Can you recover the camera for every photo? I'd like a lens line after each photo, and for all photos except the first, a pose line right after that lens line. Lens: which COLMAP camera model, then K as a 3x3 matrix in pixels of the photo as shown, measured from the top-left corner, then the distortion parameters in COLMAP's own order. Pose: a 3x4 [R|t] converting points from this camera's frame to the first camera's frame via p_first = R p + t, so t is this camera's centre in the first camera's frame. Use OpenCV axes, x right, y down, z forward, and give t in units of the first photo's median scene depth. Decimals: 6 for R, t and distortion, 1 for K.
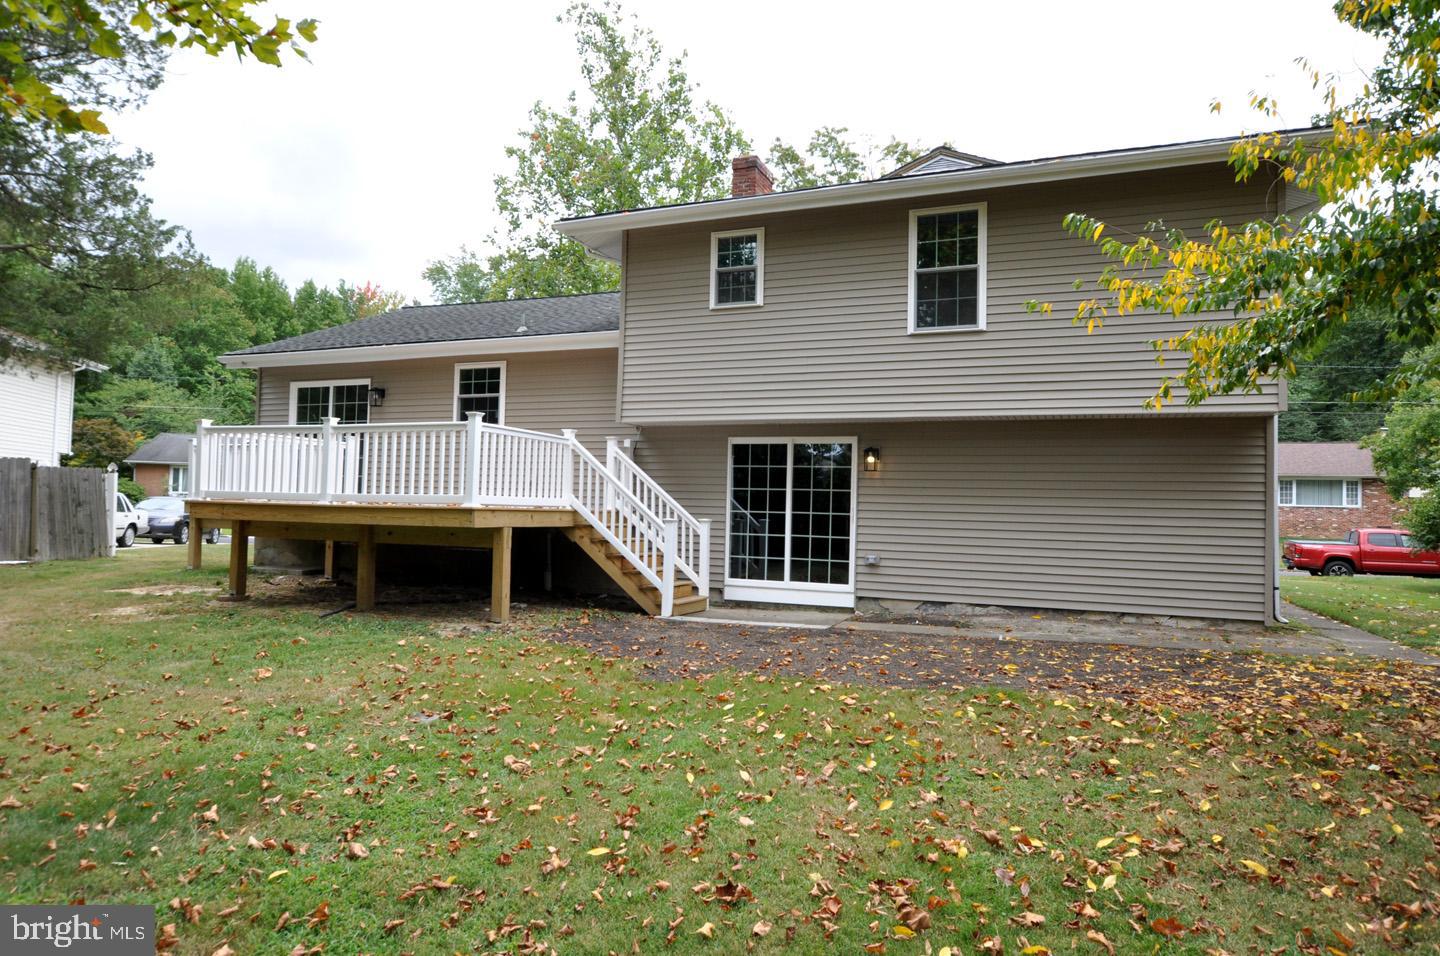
lens RADIAL K [[875.3, 0, 726.3], [0, 875.3, 470.3], [0, 0, 1]] dist [-0.019816, -0.000501]
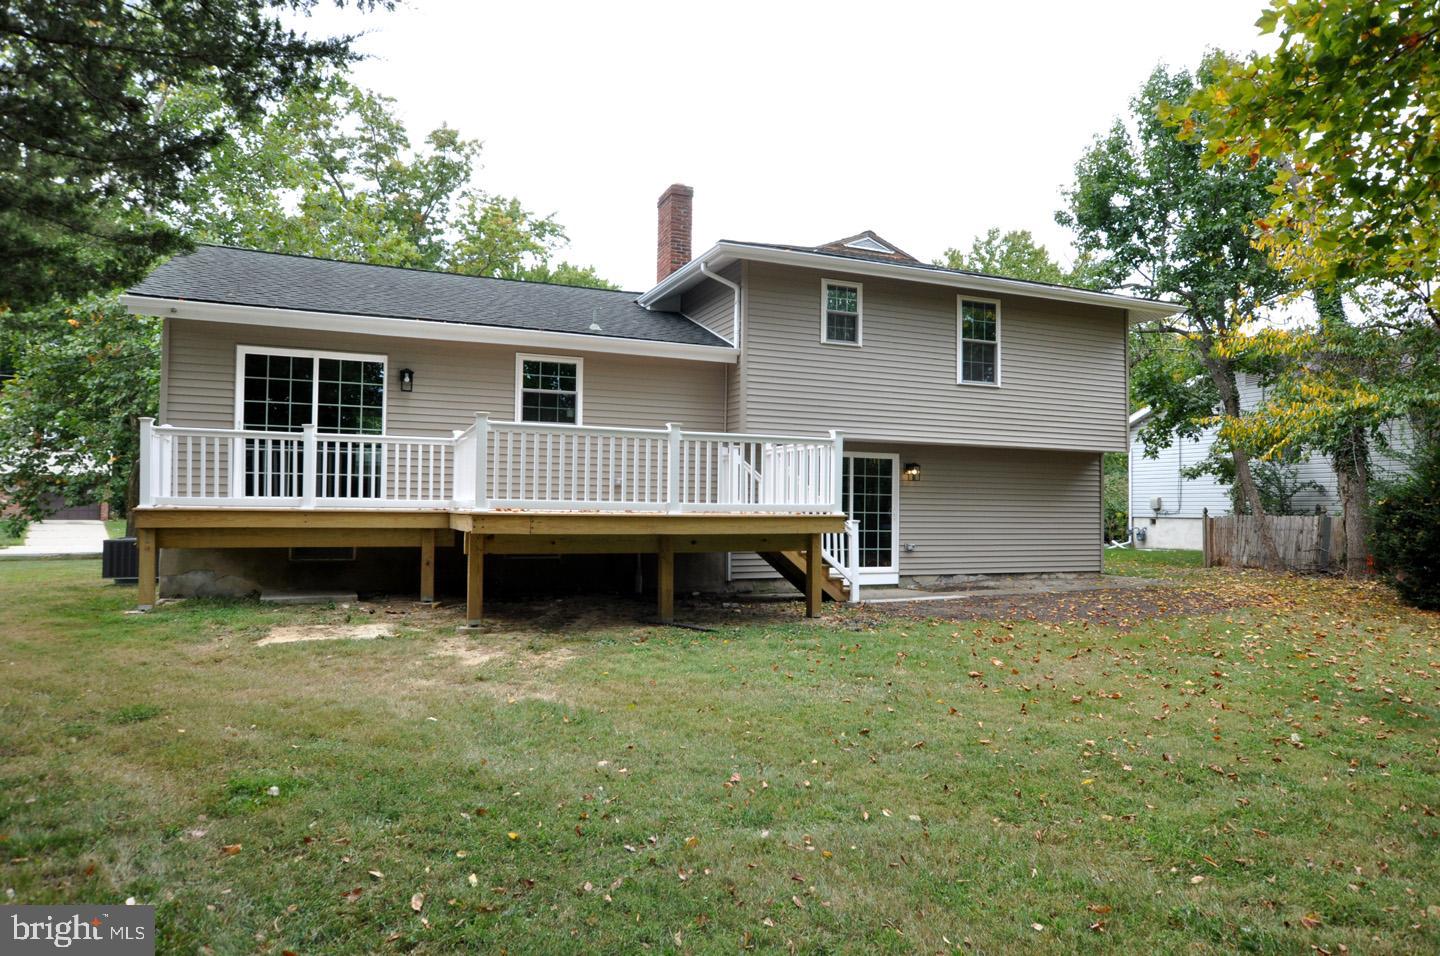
lens RADIAL K [[875.3, 0, 726.3], [0, 875.3, 470.3], [0, 0, 1]] dist [-0.019816, -0.000501]
pose [[0.707347, 0.014995, 0.706708, -0.951118], [-0.026447, 0.999636, 0.005261, -0.014032], [-0.706372, -0.022411, 0.707486, 0.247512]]
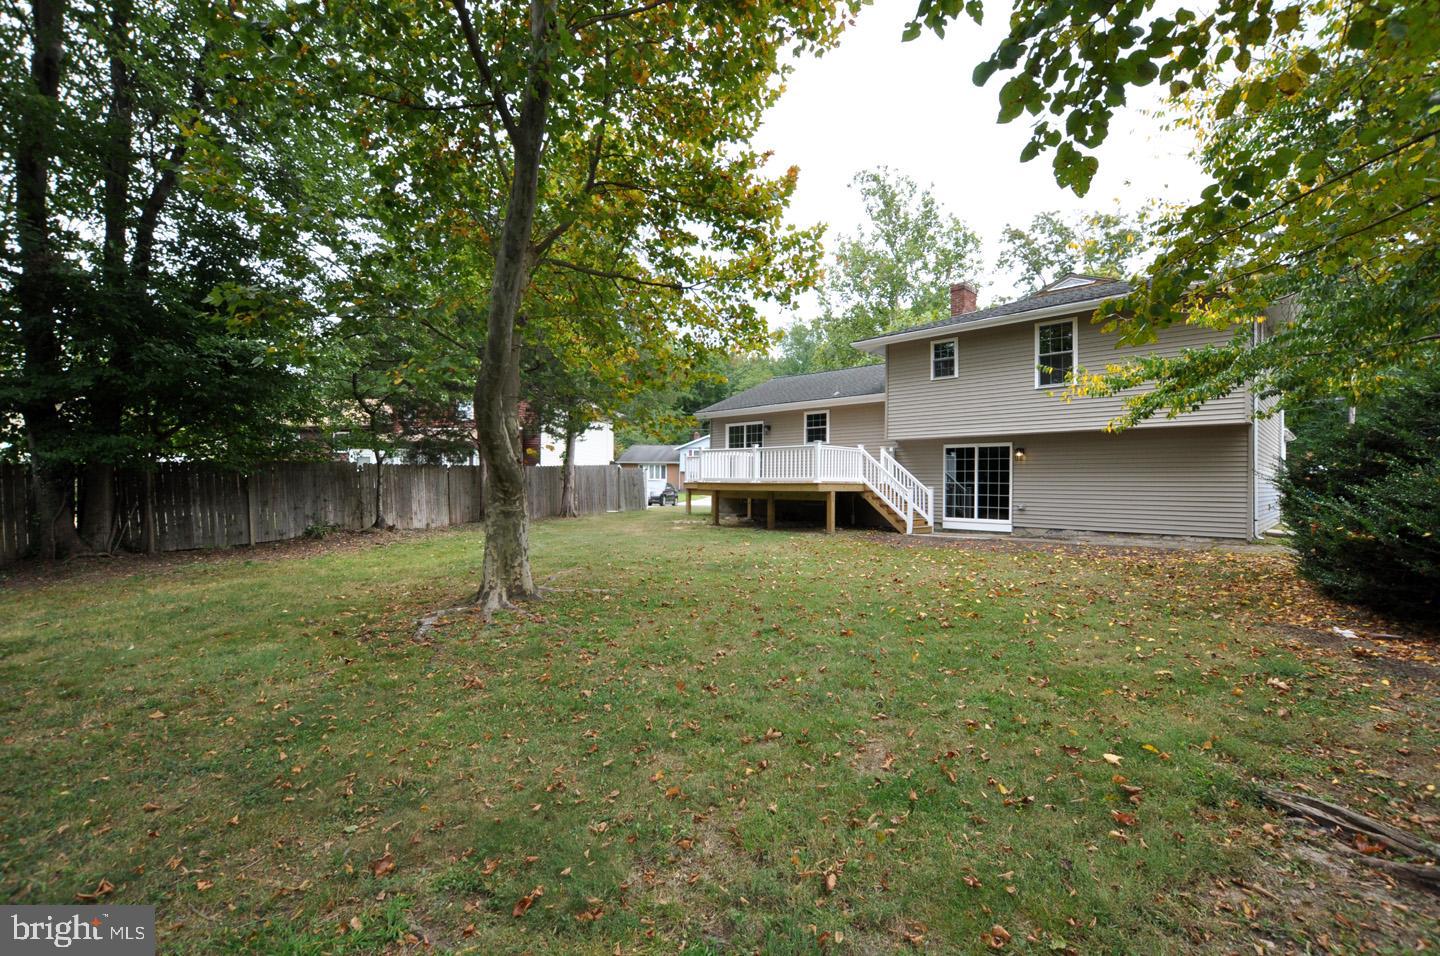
lens RADIAL K [[632.0, 0, 724.5], [0, 632.0, 475.7], [0, 0, 1]] dist [-0.033982, 0.000618]
pose [[0.918628, -0.020619, -0.394584, 0.110123], [0.031625, 0.999270, 0.021410, -0.015248], [0.393855, -0.032147, 0.918610, -0.494521]]
